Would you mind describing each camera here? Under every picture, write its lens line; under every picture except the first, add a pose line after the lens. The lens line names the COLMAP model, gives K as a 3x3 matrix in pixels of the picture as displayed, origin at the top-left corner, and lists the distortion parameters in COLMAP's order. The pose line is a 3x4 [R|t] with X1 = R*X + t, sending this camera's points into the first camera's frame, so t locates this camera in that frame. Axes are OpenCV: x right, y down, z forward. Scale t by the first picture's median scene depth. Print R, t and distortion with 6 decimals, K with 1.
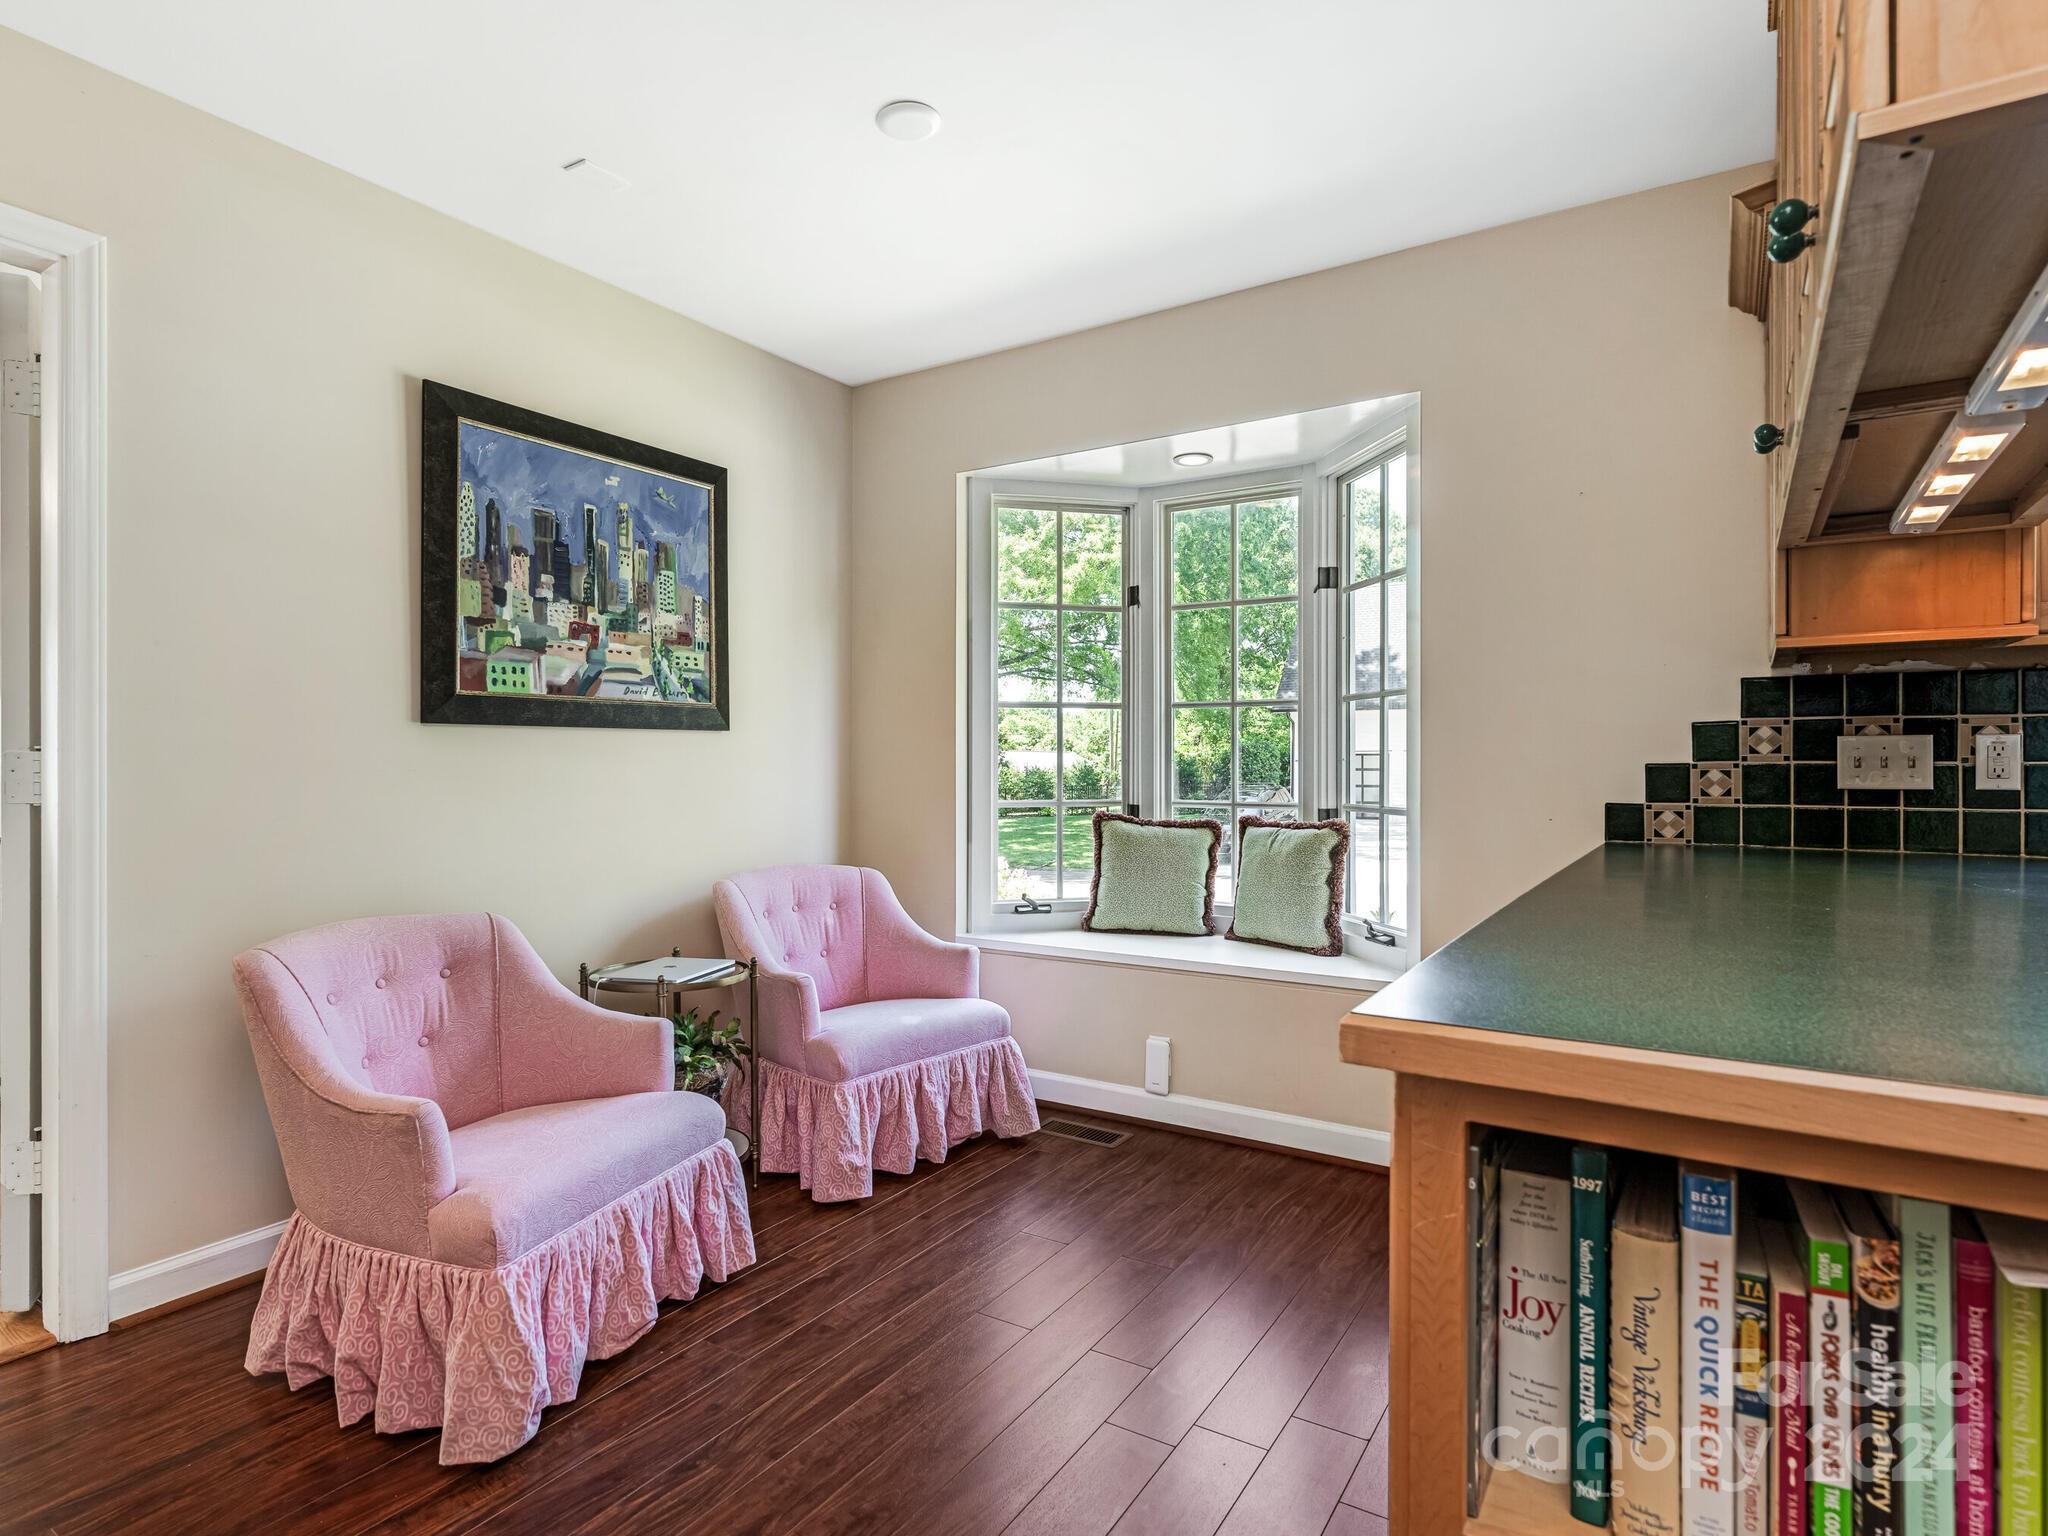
lens RADIAL K [[1077.5, 0, 1029.2], [0, 1077.5, 763.1], [0, 0, 1]] dist [0.002862, 0.000301]
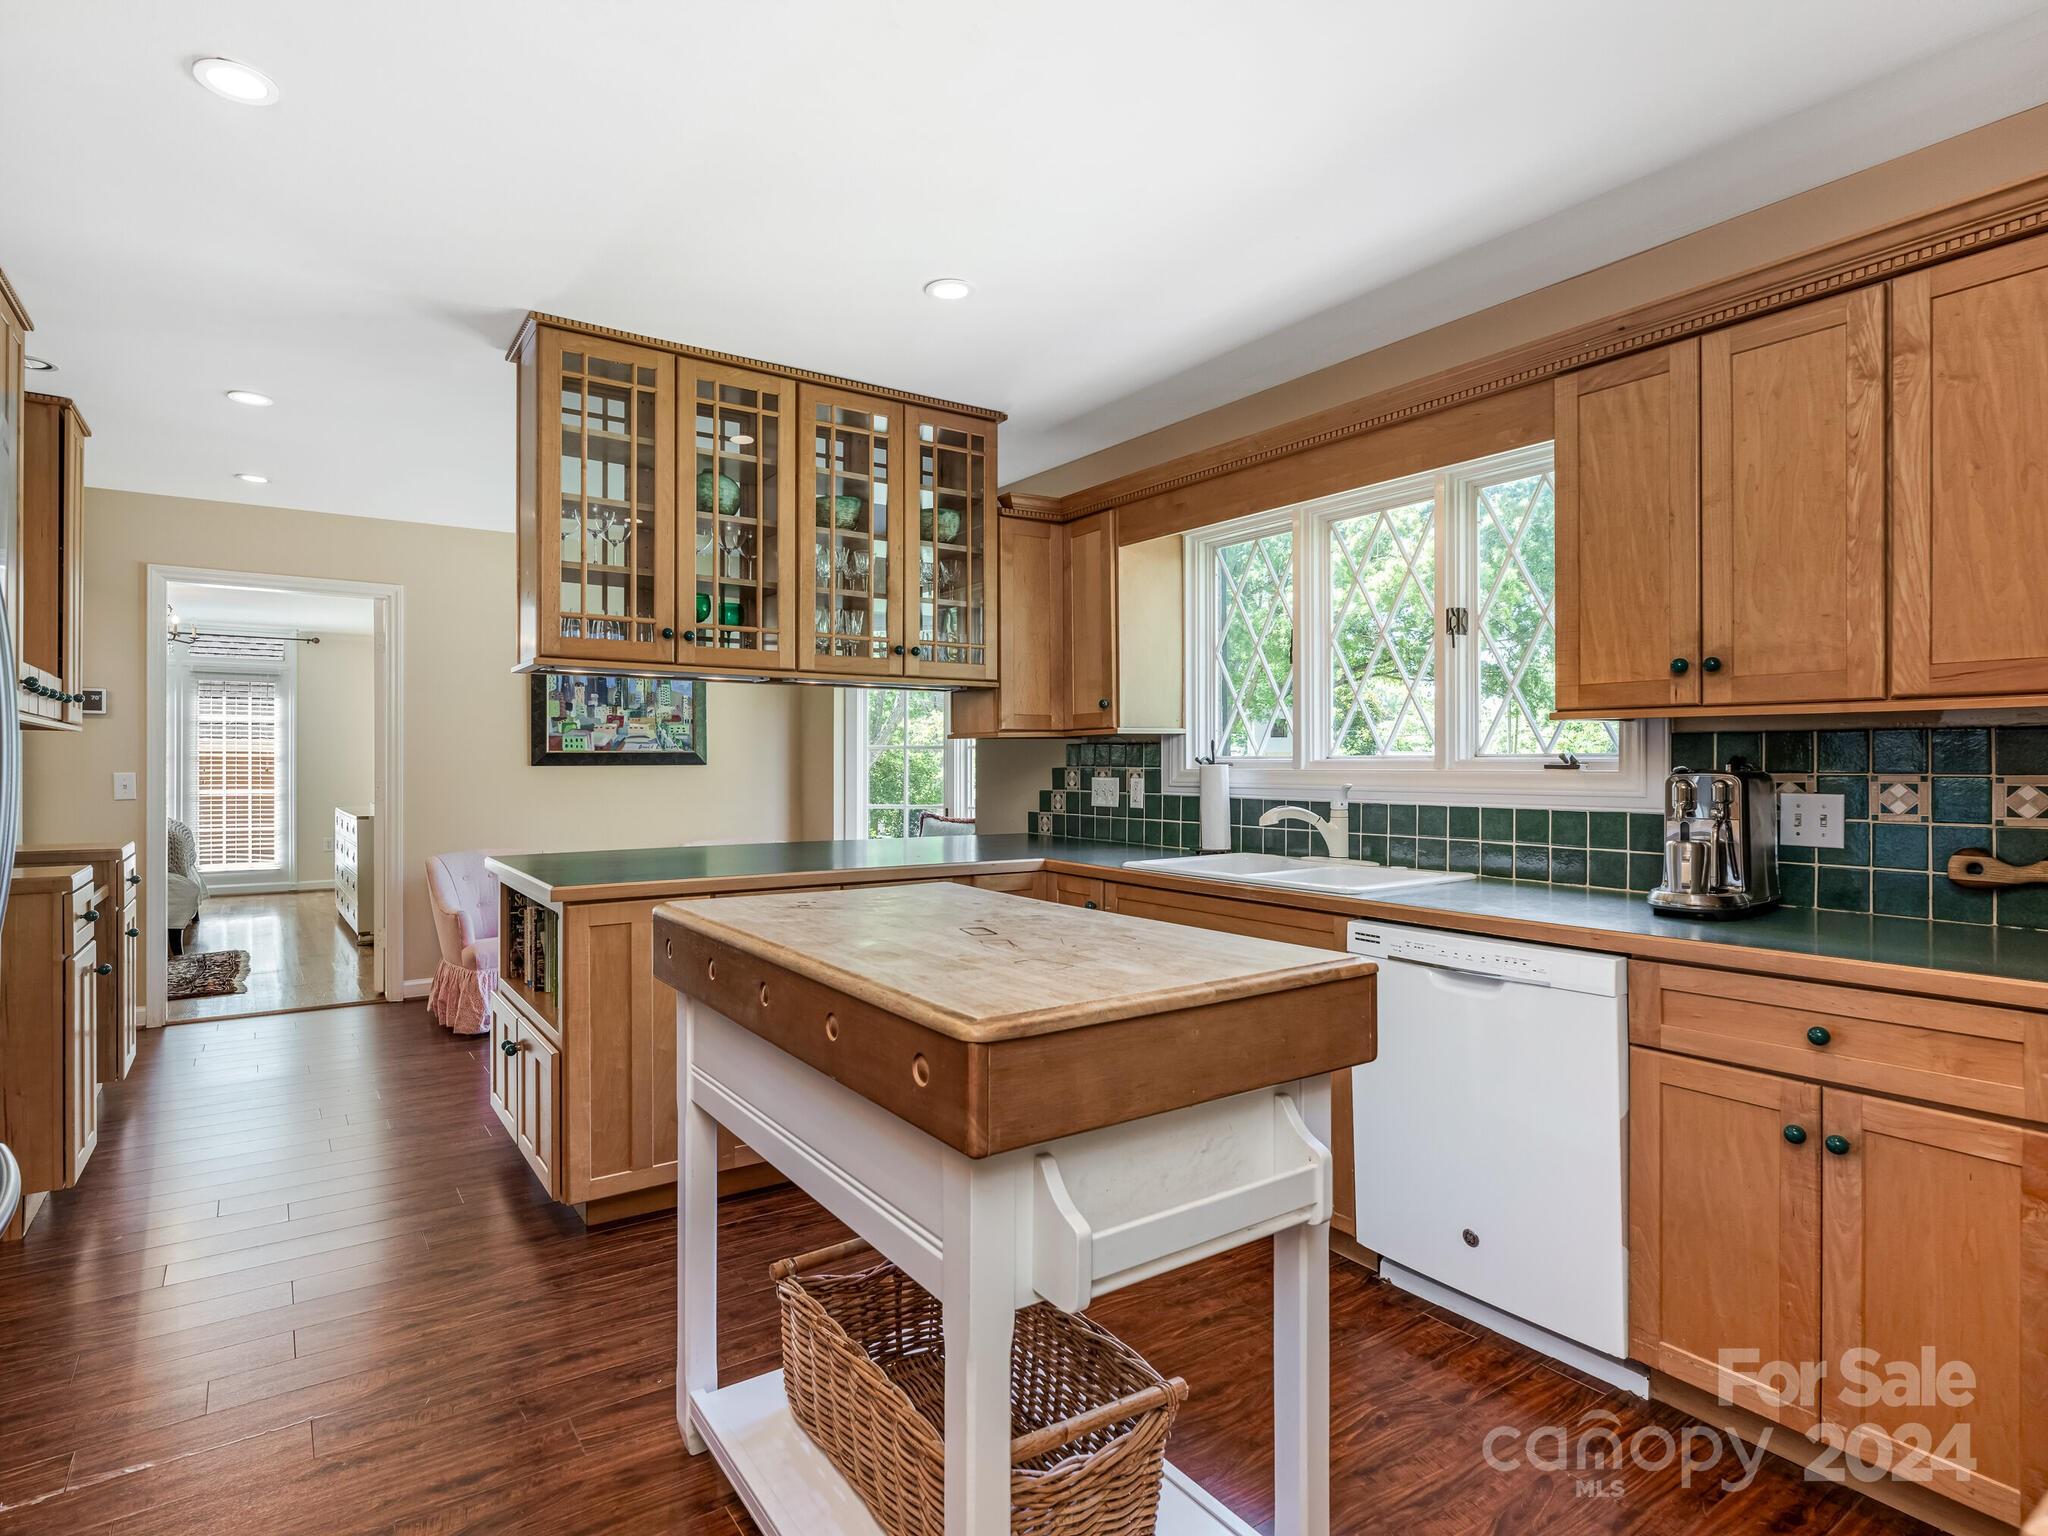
lens RADIAL K [[1077.5, 0, 1026.8], [0, 1077.5, 765.4], [0, 0, 1]] dist [0.002862, 0.000301]
pose [[0.923217, 0.002602, -0.384269, 1.138463], [-0.002211, 0.999996, 0.001459, -0.040115], [0.384272, -0.000497, 0.923220, -0.616542]]
